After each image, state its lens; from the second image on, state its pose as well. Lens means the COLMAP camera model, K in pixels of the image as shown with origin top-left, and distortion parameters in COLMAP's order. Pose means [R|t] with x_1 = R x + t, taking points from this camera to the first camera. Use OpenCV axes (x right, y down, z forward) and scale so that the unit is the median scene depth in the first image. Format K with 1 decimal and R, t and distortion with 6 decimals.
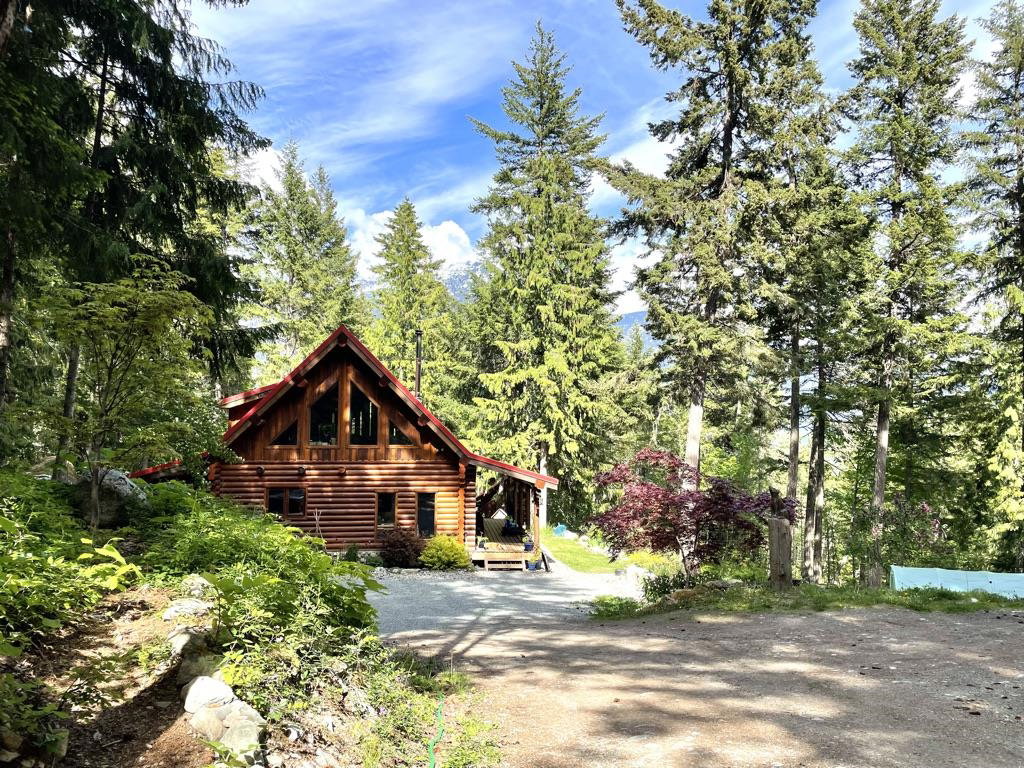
lens RADIAL K [[786.0, 0, 512.0], [0, 786.0, 384.0], [0, 0, 1]] dist [0.073972, -0.118772]
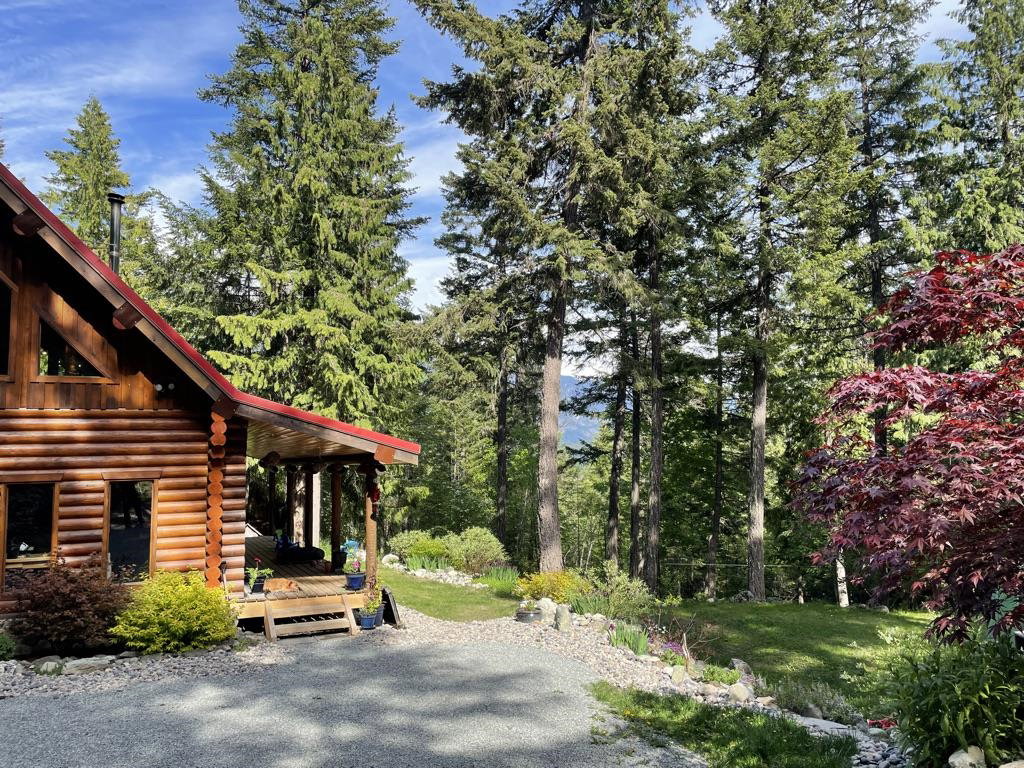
lens RADIAL K [[786.0, 0, 512.0], [0, 786.0, 384.0], [0, 0, 1]] dist [0.073972, -0.118772]
pose [[0.940232, 0.007514, 0.340452, -0.036170], [-0.000850, 0.999805, -0.019718, 0.056384], [-0.340534, 0.018250, 0.940055, 0.304970]]
